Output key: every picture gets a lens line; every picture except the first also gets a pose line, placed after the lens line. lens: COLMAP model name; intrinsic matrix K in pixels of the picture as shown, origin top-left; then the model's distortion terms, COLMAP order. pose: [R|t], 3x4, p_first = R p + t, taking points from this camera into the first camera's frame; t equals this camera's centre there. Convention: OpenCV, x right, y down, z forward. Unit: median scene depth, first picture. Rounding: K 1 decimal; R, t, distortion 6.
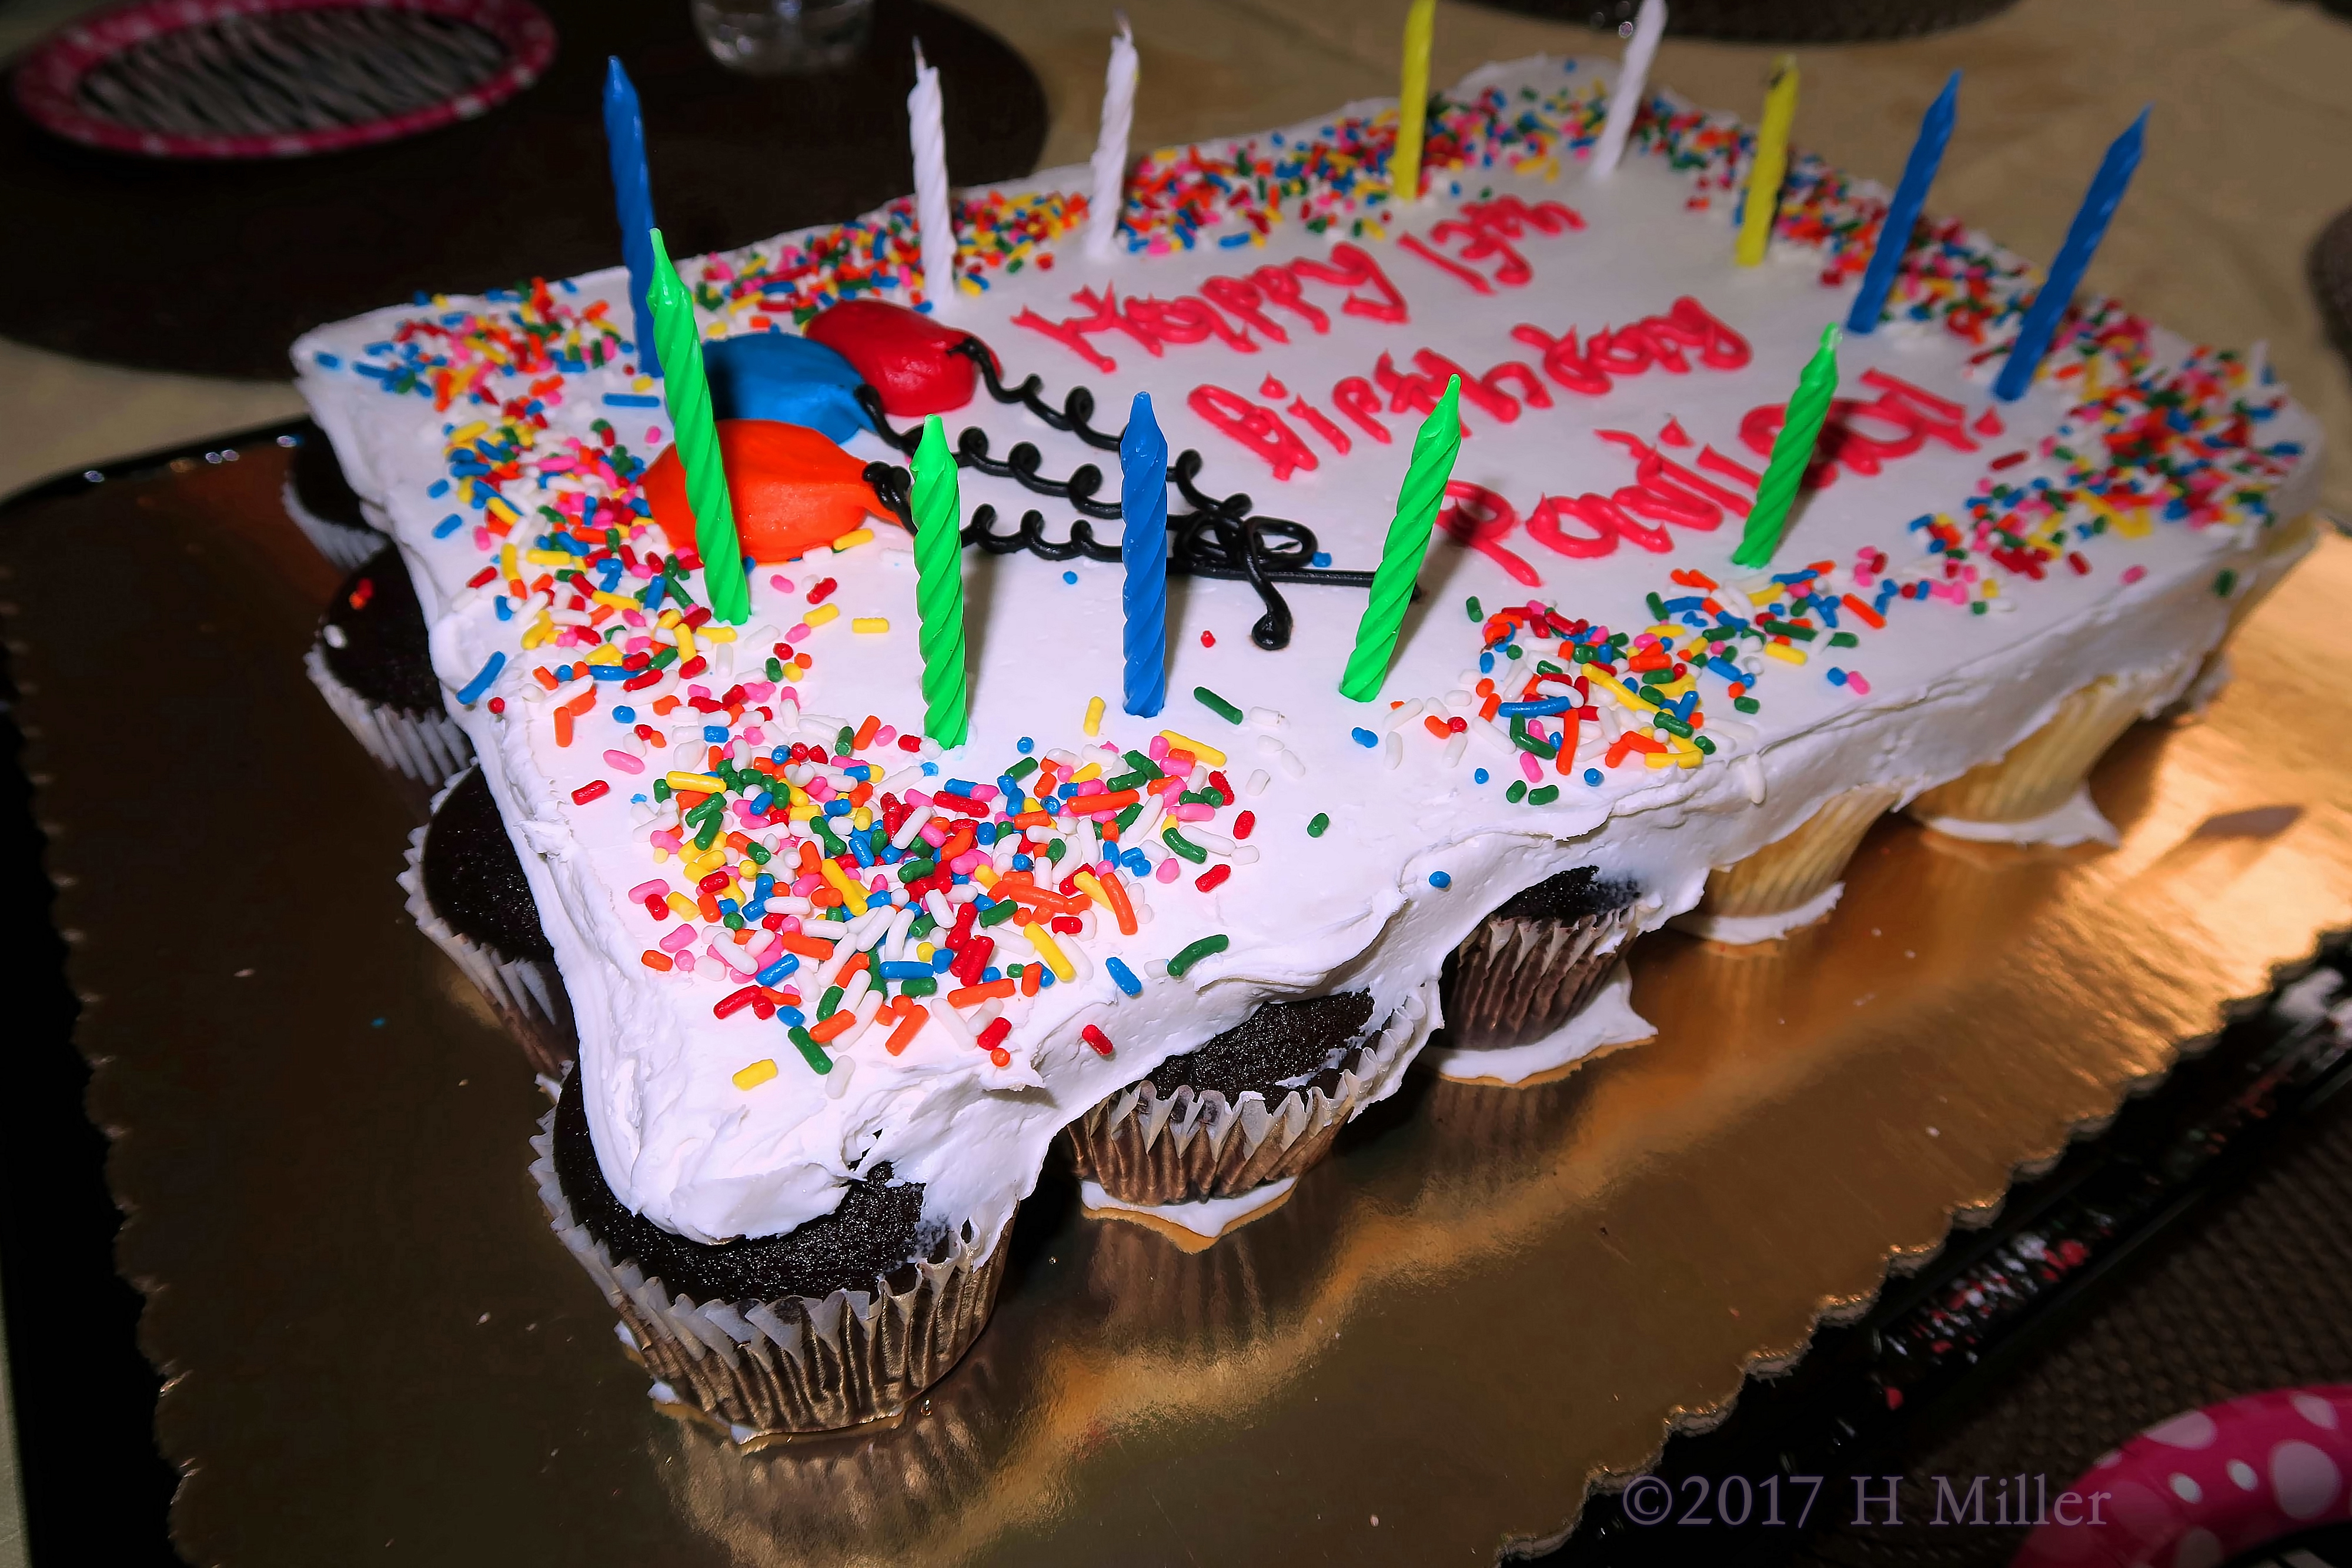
lens RADIAL K [[1613.2, 0, 1183.4], [0, 1613.2, 783.4], [0, 0, 1]] dist [-0.042558, 0.018572]
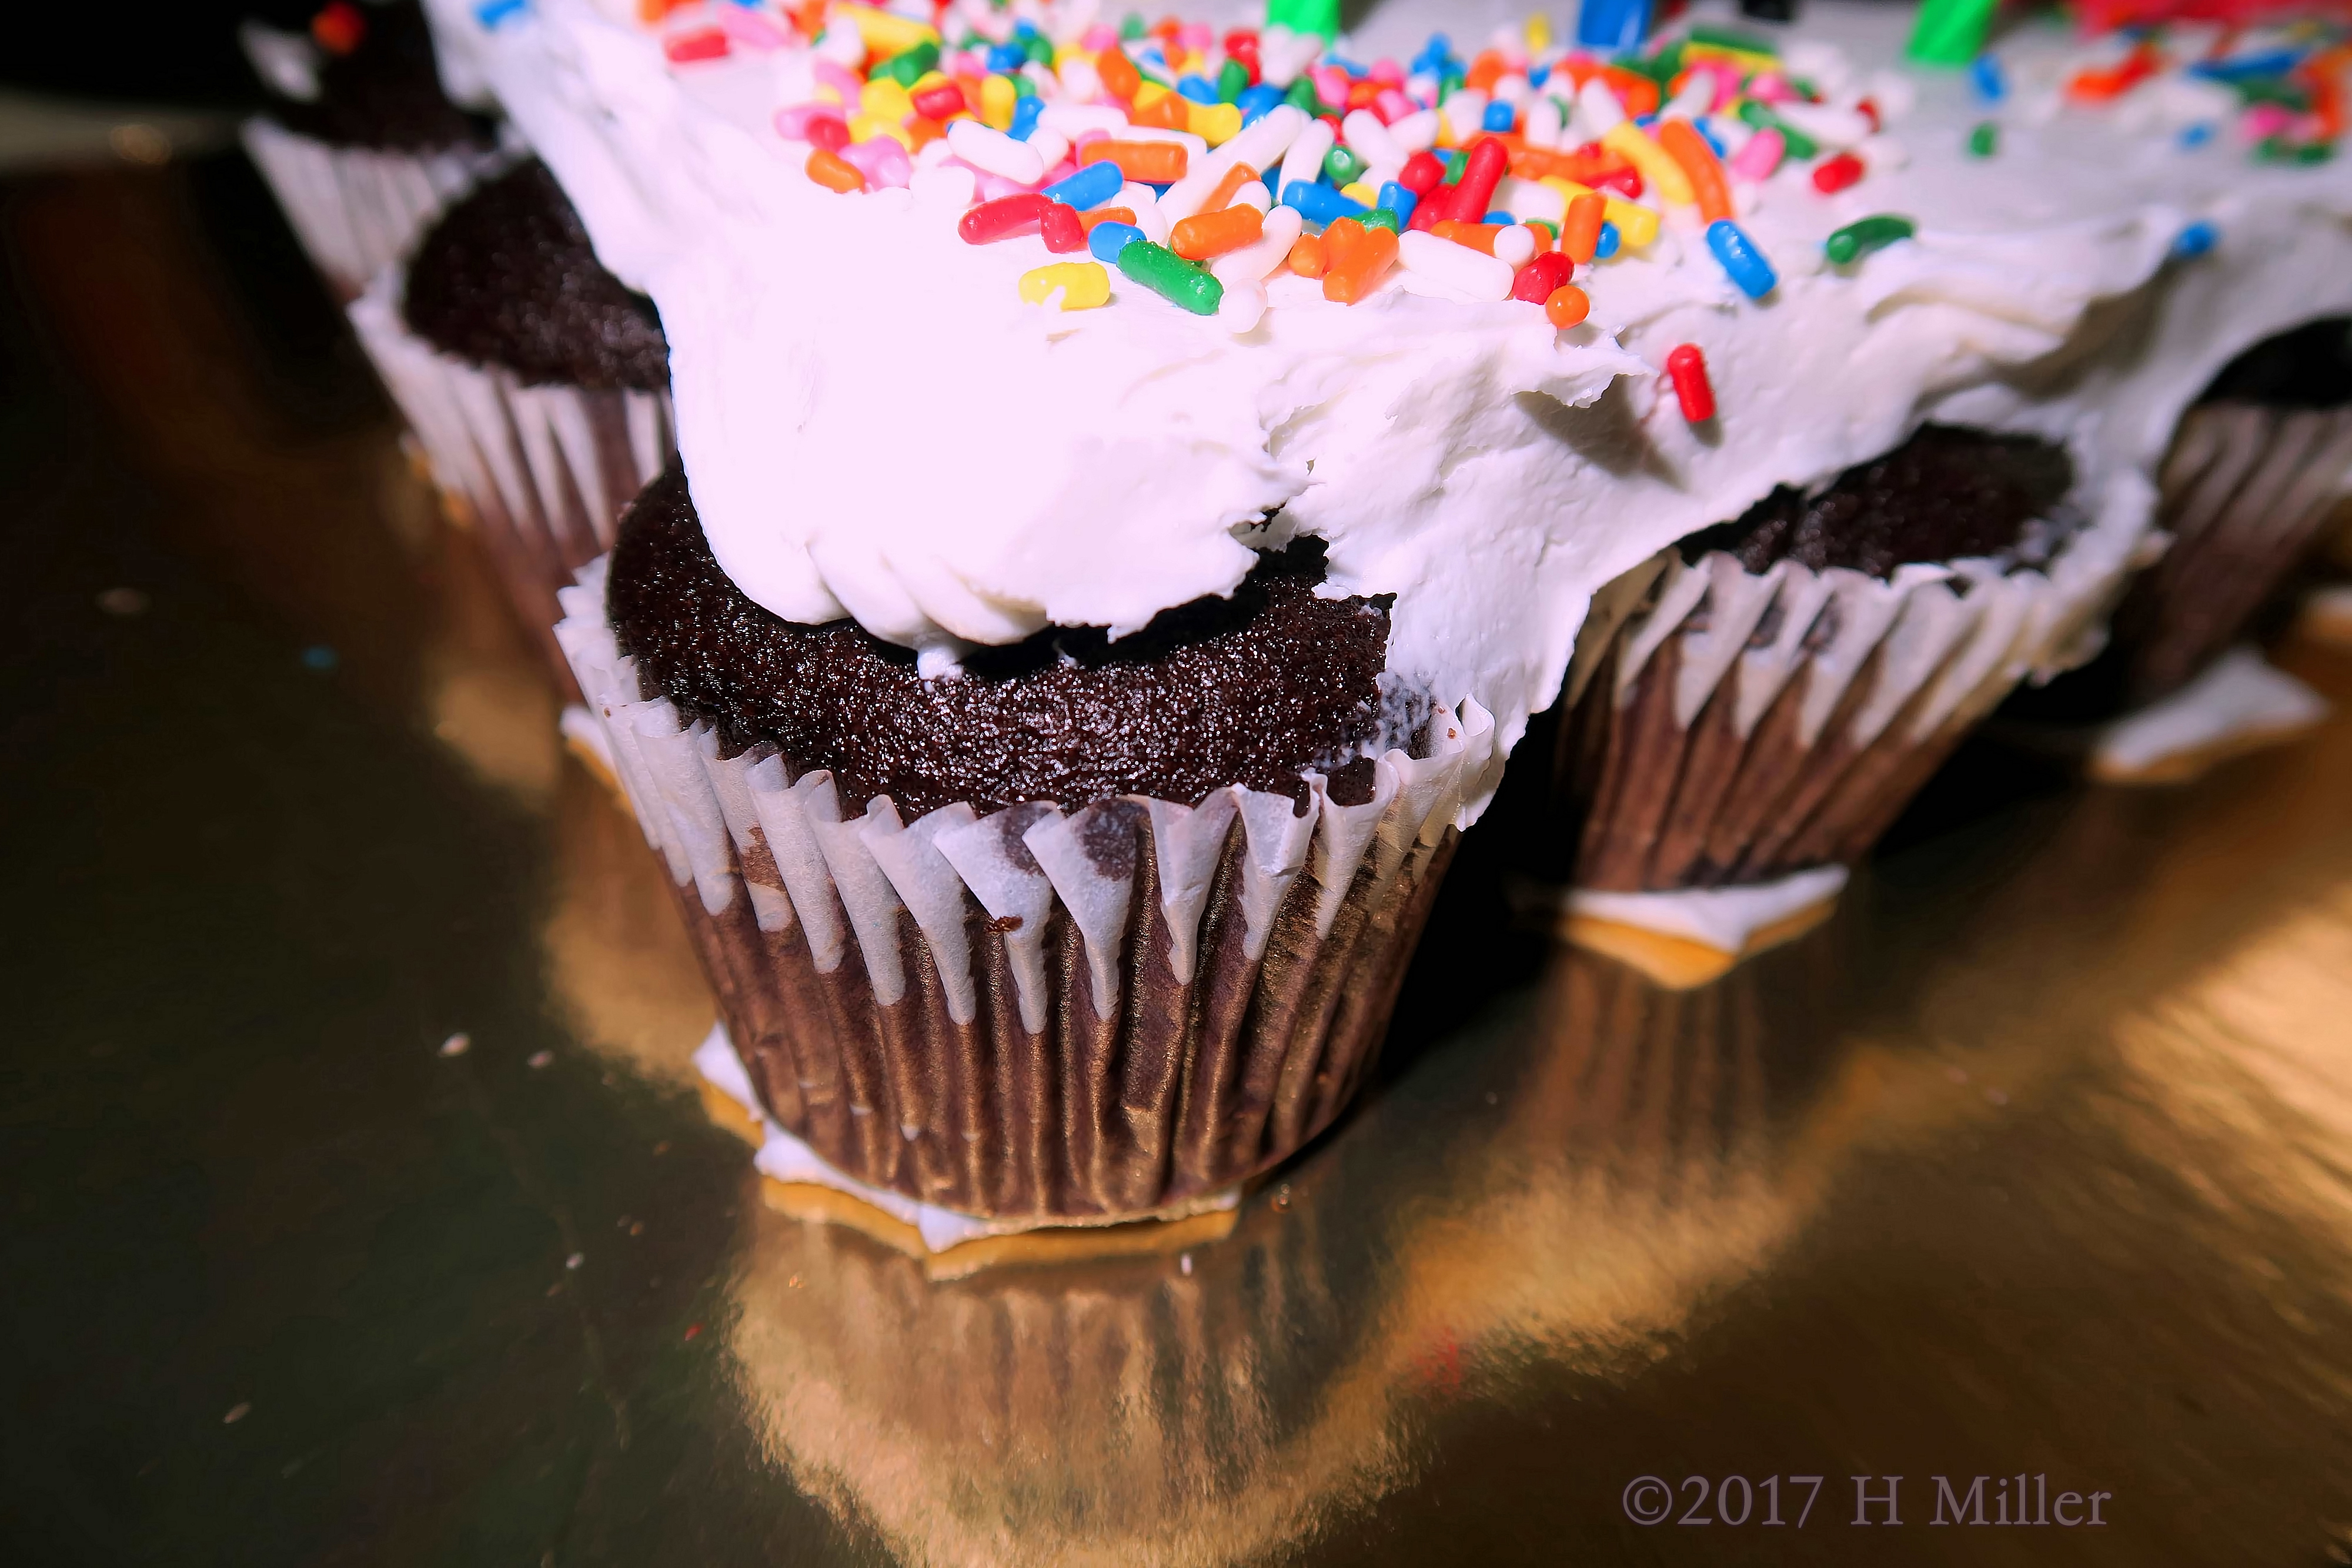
lens RADIAL K [[1613.2, 0, 1181.2], [0, 1613.2, 763.3], [0, 0, 1]] dist [-0.042558, 0.018572]
pose [[0.999909, 0.008852, -0.010186, -0.217743], [-0.009799, 0.995232, -0.097041, 0.344166], [0.009279, 0.097132, 0.995228, 0.532645]]
